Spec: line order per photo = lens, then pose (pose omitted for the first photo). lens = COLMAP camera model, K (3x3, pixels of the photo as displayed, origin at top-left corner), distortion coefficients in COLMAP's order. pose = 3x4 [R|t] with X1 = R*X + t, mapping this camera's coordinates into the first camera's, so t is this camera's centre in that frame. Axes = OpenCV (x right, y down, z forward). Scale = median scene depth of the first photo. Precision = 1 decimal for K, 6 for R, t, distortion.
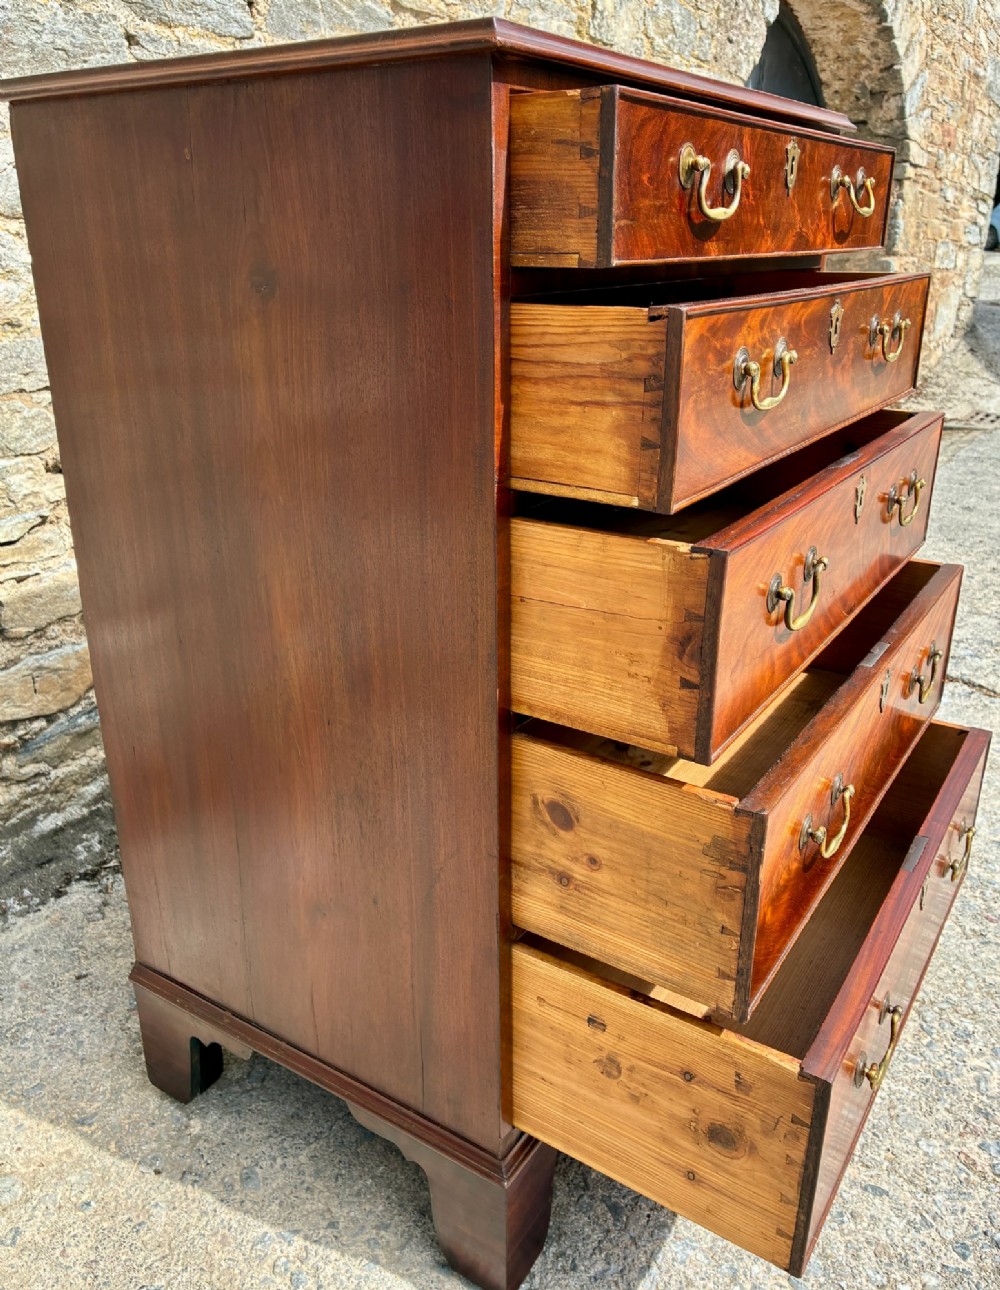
lens RADIAL K [[1032.0, 0, 486.5], [0, 1032.0, 622.2], [0, 0, 1]] dist [0.105339, -0.149773]
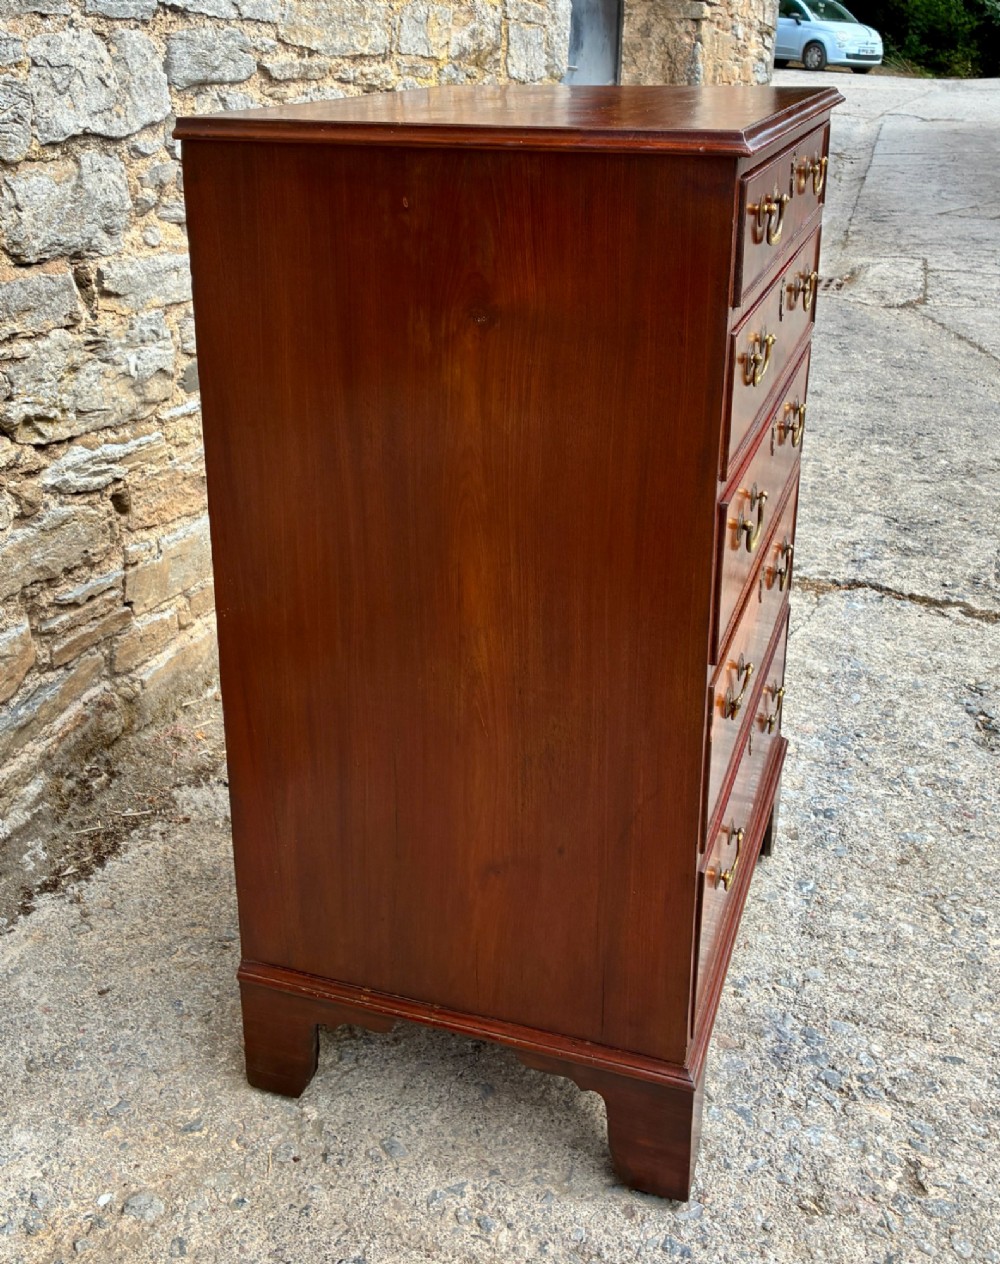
lens RADIAL K [[1353.3, 0, 464.7], [0, 1353.3, 511.8], [0, 0, 1]] dist [0.002439, 0.044685]
pose [[0.969928, -0.062027, 0.235354, -0.375547], [0.064245, 0.997933, -0.001760, -0.062664], [-0.234758, 0.016827, 0.971908, -0.253177]]
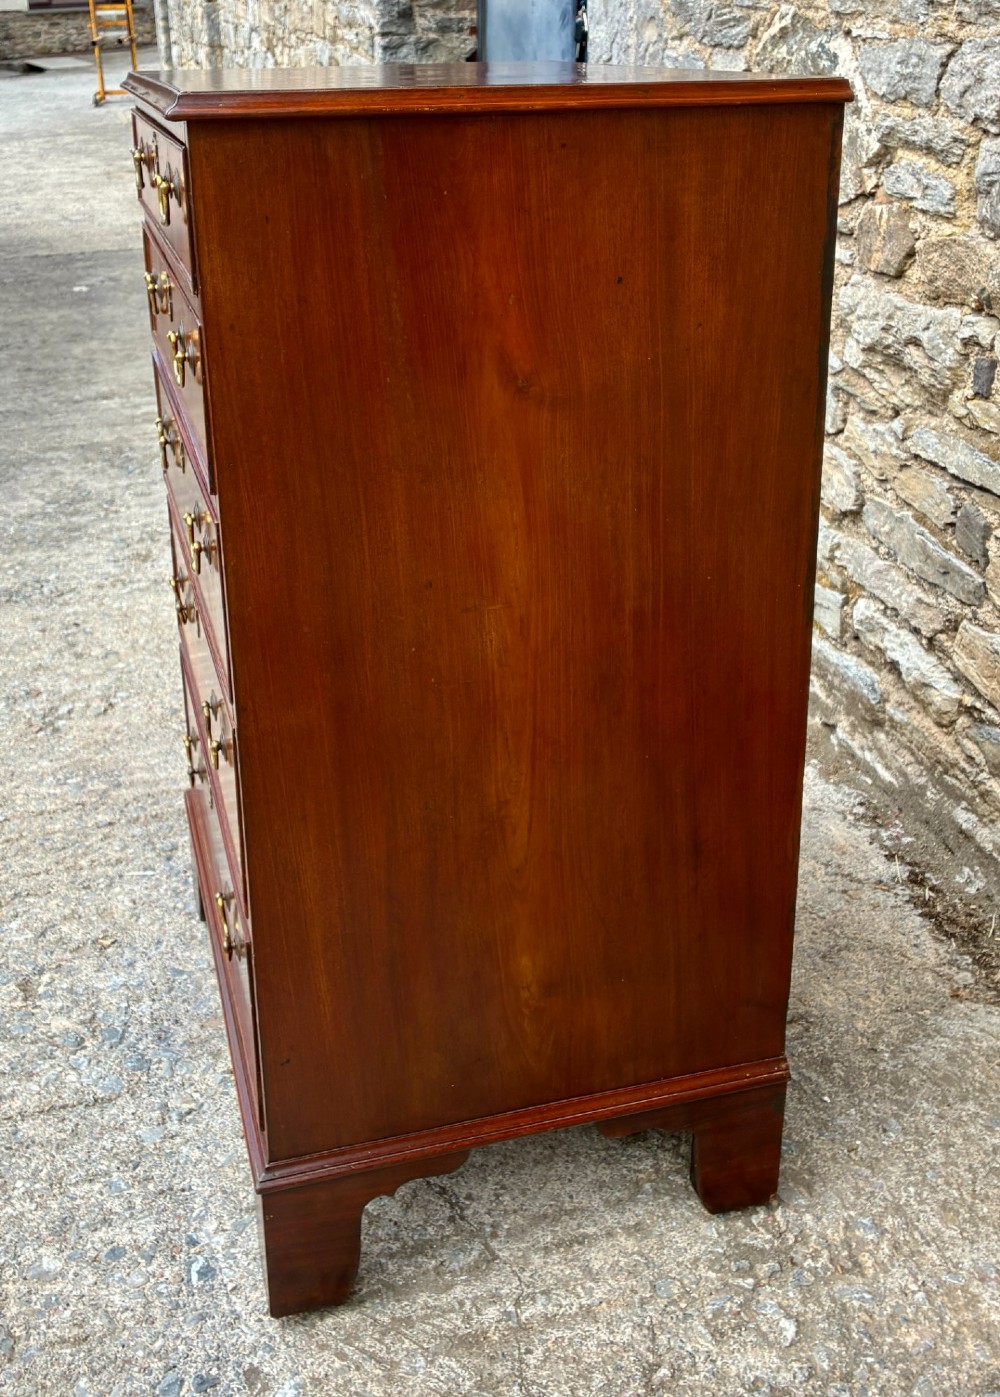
lens RADIAL K [[1430.1, 0, 477.9], [0, 1430.1, 540.9], [0, 0, 1]] dist [0.008019, 0.008350]
pose [[-0.647483, 0.288806, -0.705236, 0.773260], [-0.235223, 0.804485, 0.545411, -0.690637], [0.724870, 0.519032, -0.452956, 1.461541]]
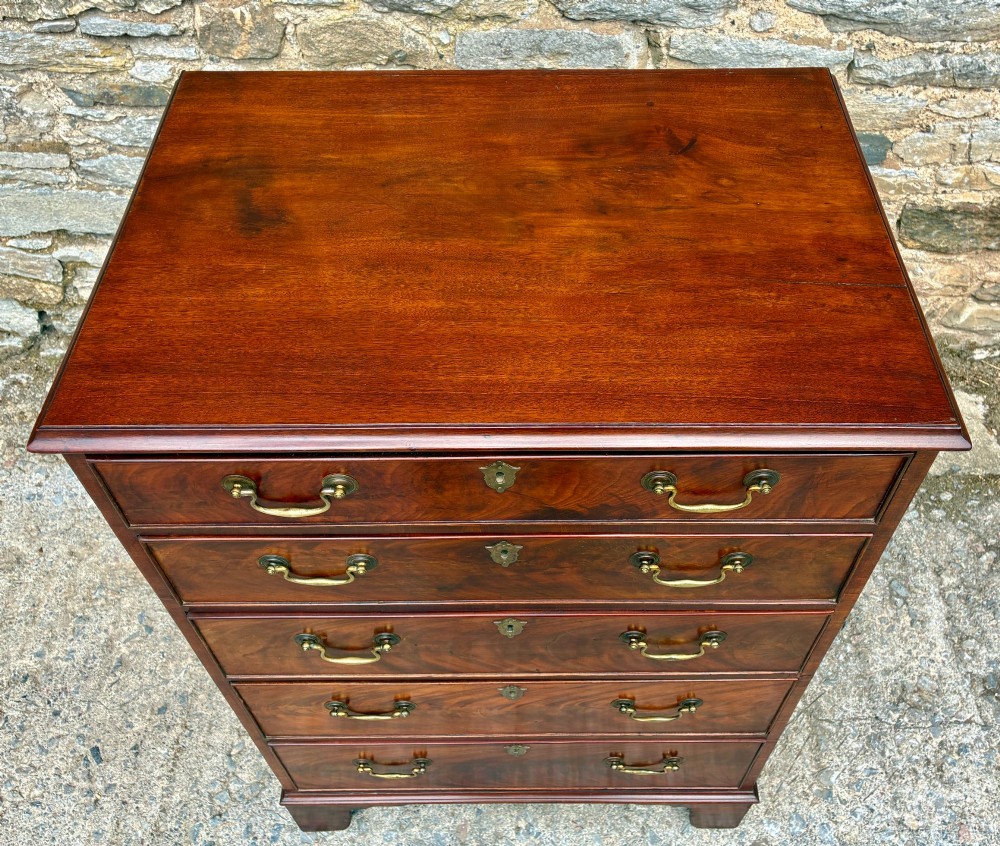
lens RADIAL K [[927.5, 0, 536.0], [0, 927.5, 405.7], [0, 0, 1]] dist [0.033828, -0.006907]
pose [[0.558105, 0.659418, -0.503674, 0.418932], [-0.296915, 0.725518, 0.620858, -0.715685], [0.774829, -0.196956, 0.600706, 0.386038]]
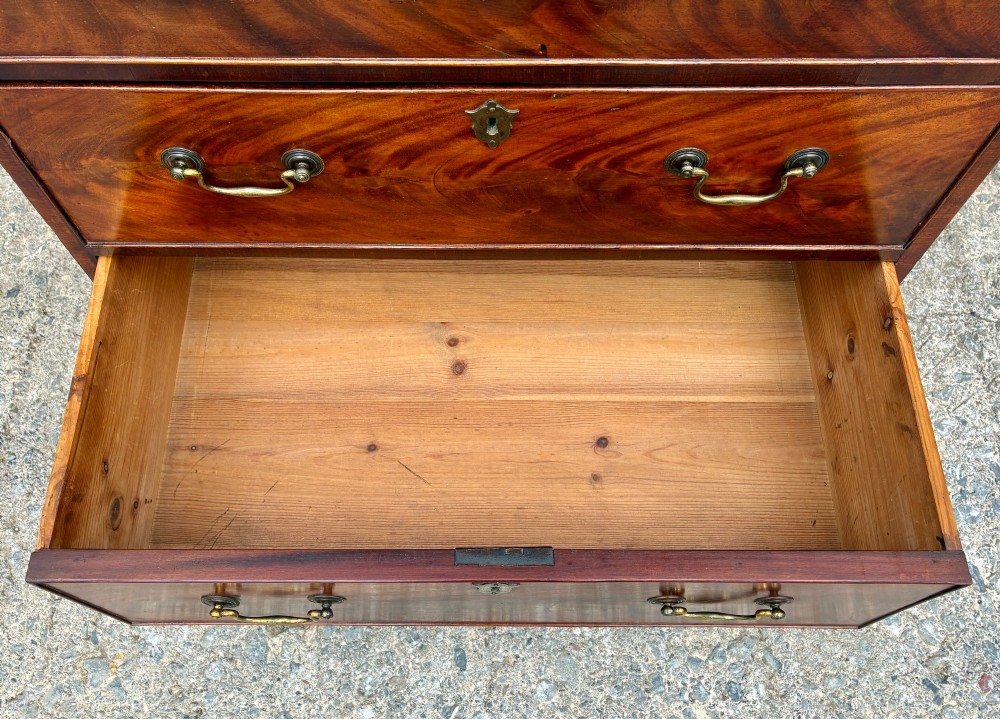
lens RADIAL K [[879.6, 0, 500.0], [0, 879.6, 359.5], [0, 0, 1]] dist [0.032295, 0.003420]
pose [[0.548402, 0.764421, -0.338992, 0.394806], [-0.307708, 0.561418, 0.768196, -0.270218], [0.777541, -0.316970, 0.543102, 0.551741]]
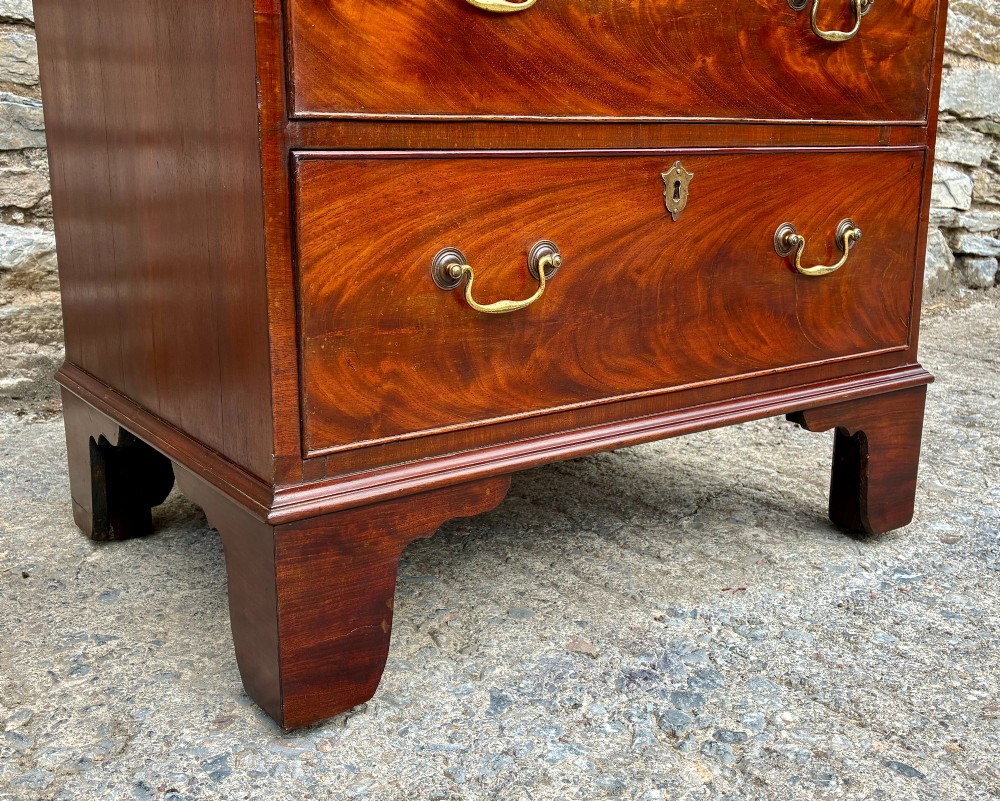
lens RADIAL K [[1093.7, 0, 498.8], [0, 1093.7, 382.6], [0, 0, 1]] dist [-0.004354, 0.061086]
pose [[0.935661, 0.111215, -0.334917, 0.288600], [-0.152874, 0.983109, -0.100628, 0.356586], [0.318069, 0.145354, 0.936859, 0.239859]]
